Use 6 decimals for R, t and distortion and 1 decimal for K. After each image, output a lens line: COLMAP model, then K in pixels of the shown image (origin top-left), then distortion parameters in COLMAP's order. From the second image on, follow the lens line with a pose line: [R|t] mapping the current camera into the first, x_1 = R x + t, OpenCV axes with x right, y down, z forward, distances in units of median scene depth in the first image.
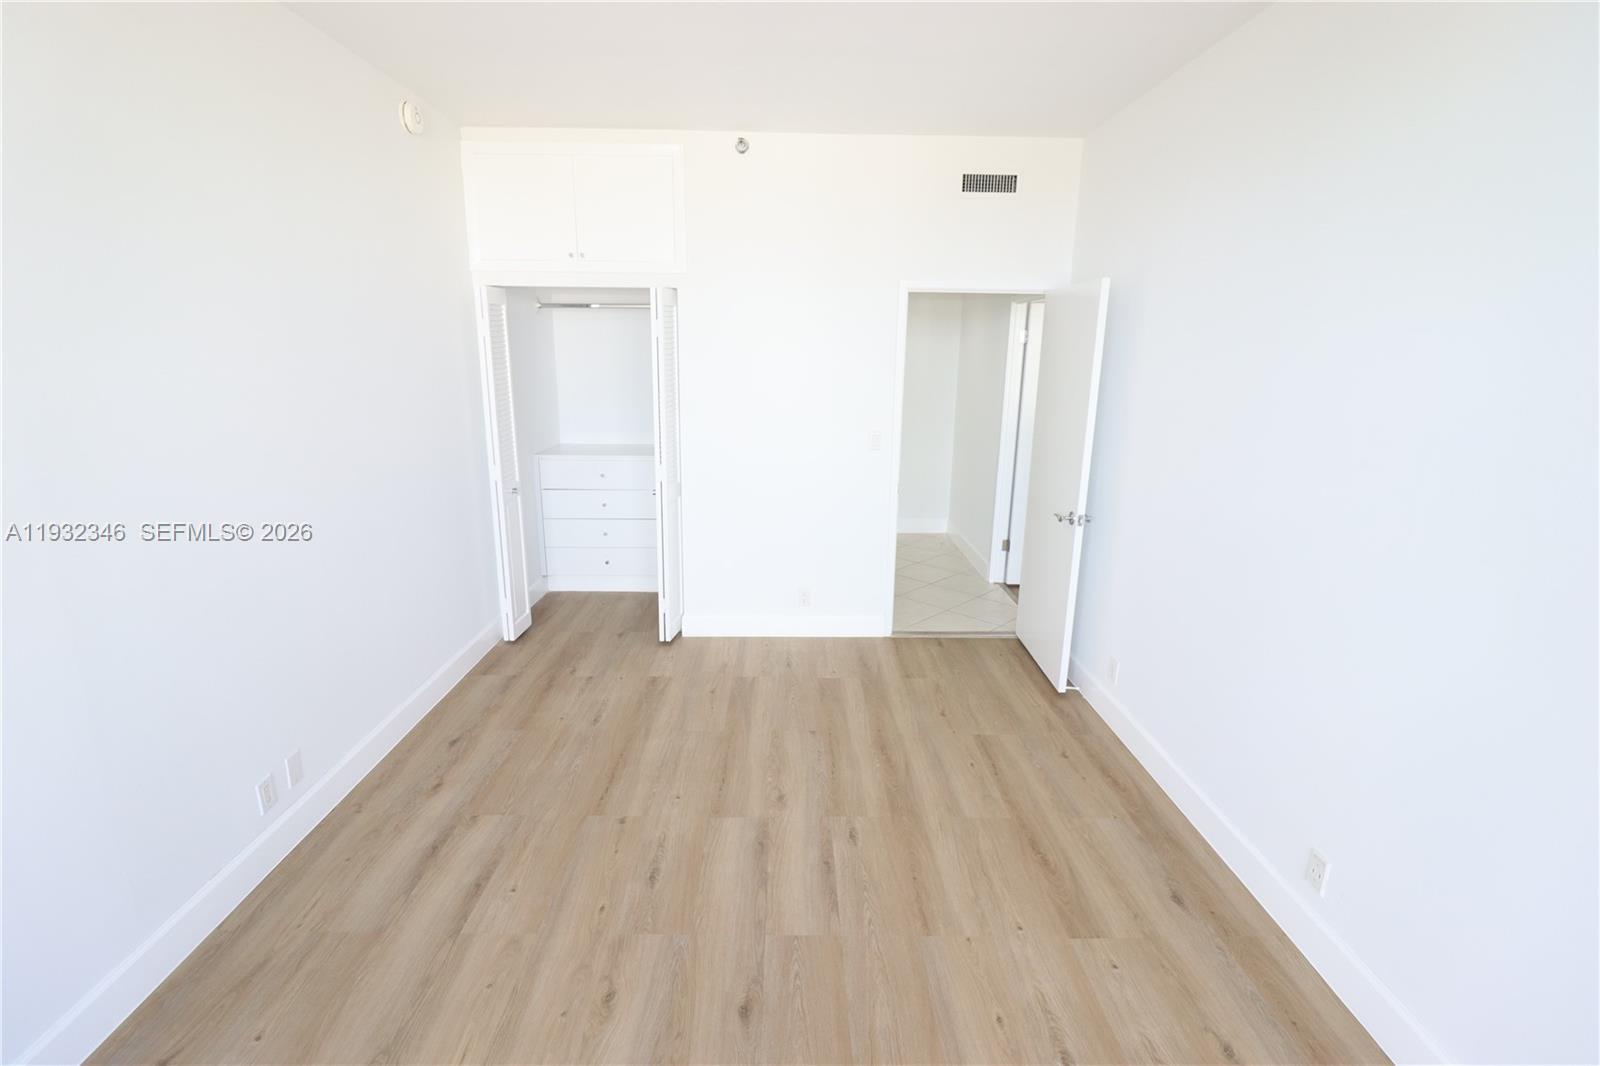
lens RADIAL K [[737.9, 0, 800.0], [0, 737.9, 533.0], [0, 0, 1]] dist [-0.001211, -0.013203]
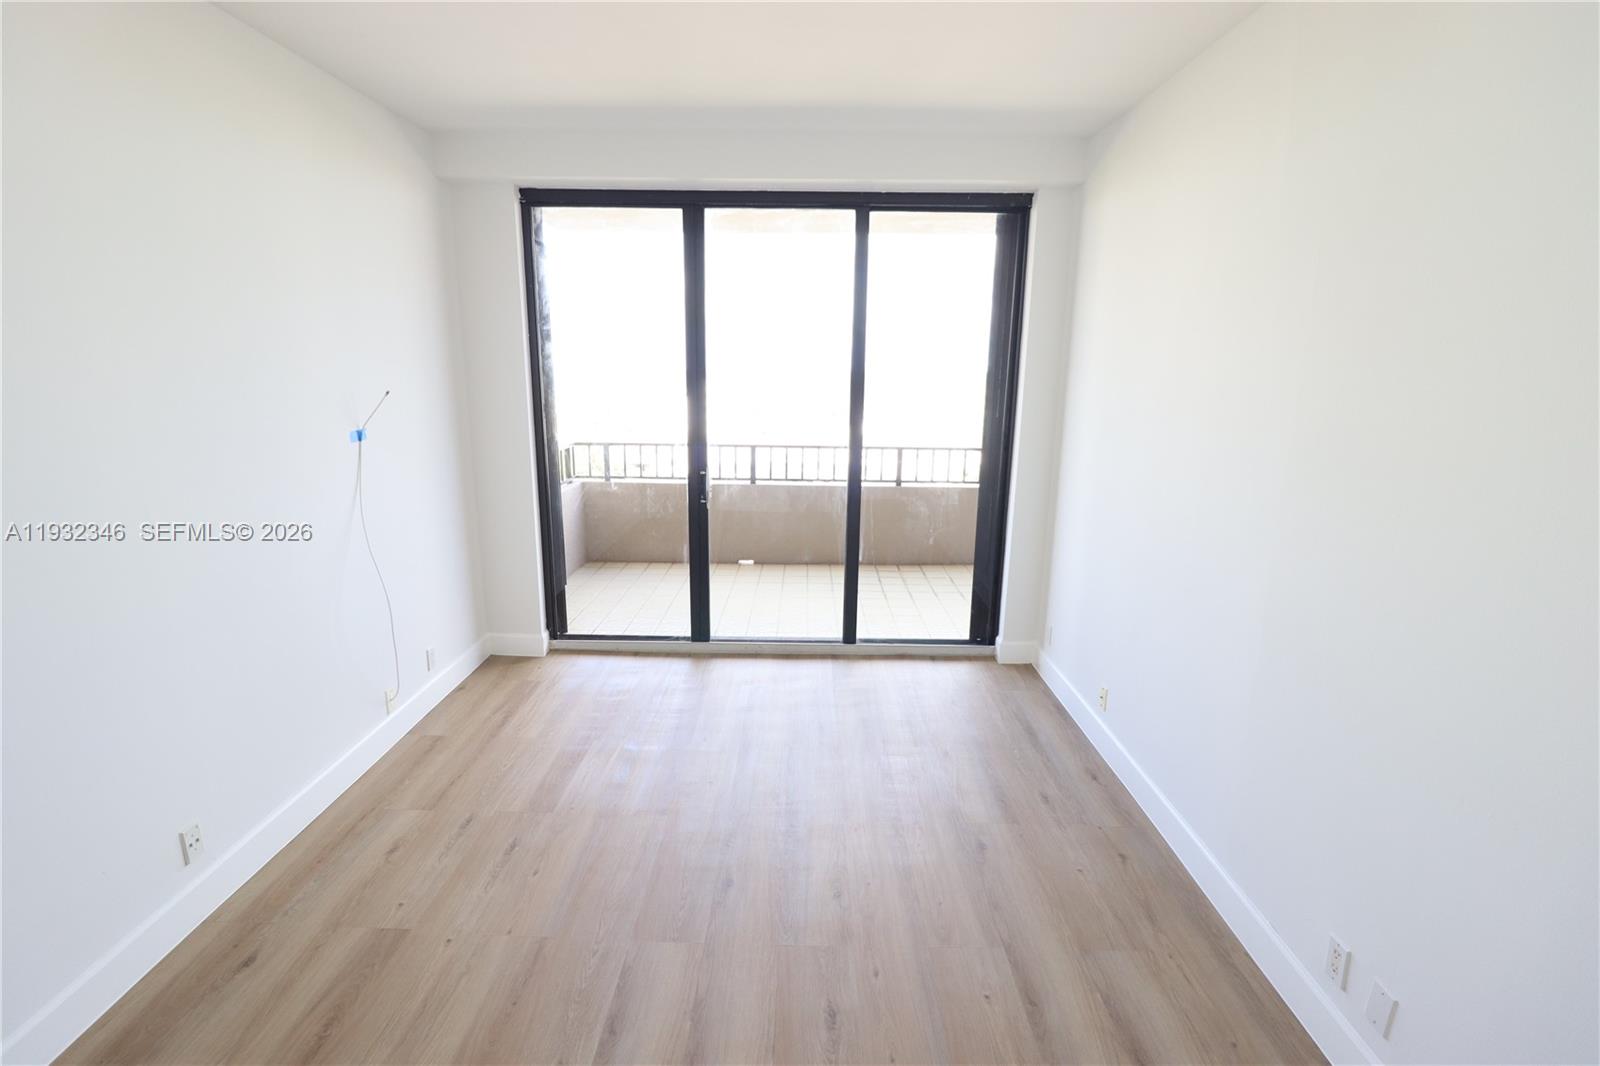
lens RADIAL K [[737.9, 0, 800.0], [0, 737.9, 533.0], [0, 0, 1]] dist [-0.001211, -0.013203]
pose [[-0.999372, -0.029772, 0.019207, -0.178782], [-0.018102, 0.895077, 0.445544, -0.409724], [-0.030456, 0.444916, -0.895054, 1.628598]]
